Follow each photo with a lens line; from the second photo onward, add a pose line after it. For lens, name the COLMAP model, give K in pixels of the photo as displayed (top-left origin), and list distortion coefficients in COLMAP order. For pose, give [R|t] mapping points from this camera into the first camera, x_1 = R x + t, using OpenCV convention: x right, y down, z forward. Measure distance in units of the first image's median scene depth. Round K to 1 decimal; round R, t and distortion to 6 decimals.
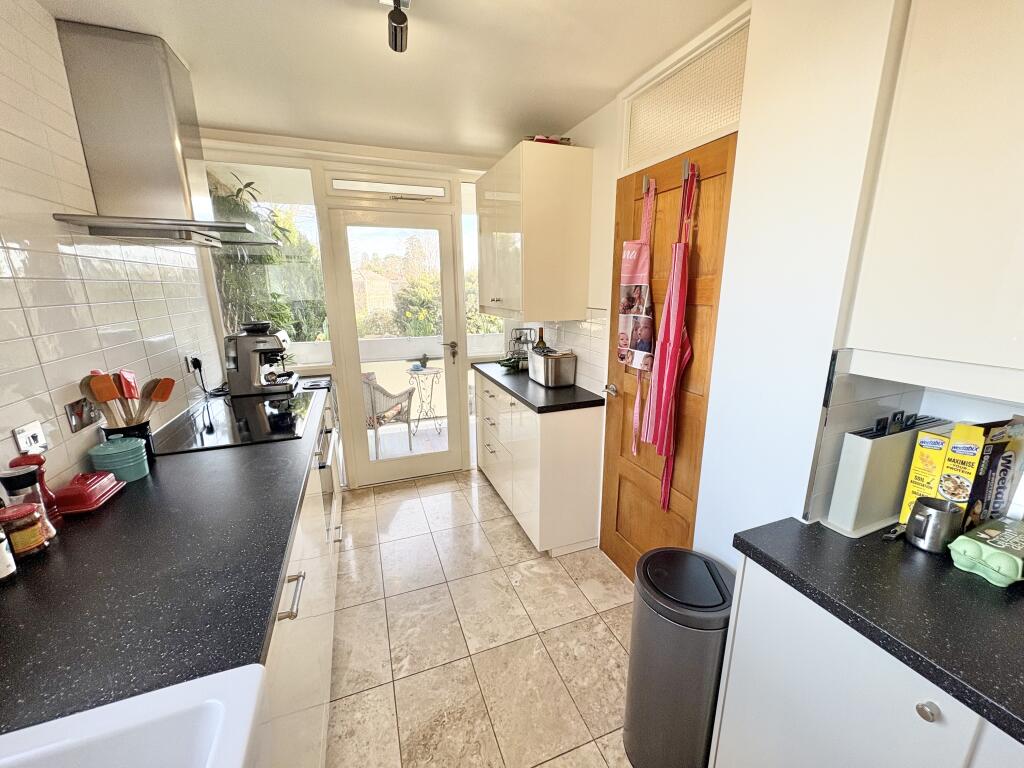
lens RADIAL K [[408.4, 0, 514.1], [0, 408.4, 385.0], [0, 0, 1]] dist [0.000066, -0.000011]
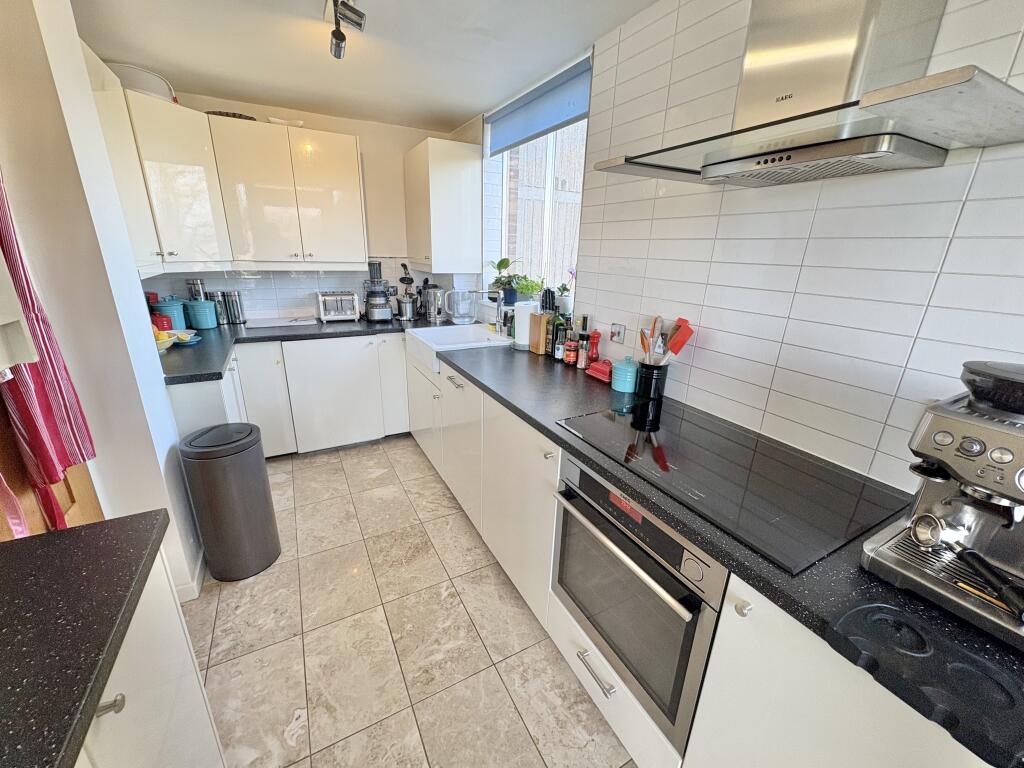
lens RADIAL K [[408.4, 0, 510.8], [0, 408.4, 382.7], [0, 0, 1]] dist [0.000066, -0.000011]
pose [[-0.992020, 0.018394, -0.124729, -0.316113], [-0.051552, 0.843640, 0.534428, -0.385468], [0.115057, 0.536594, -0.835960, 1.628257]]
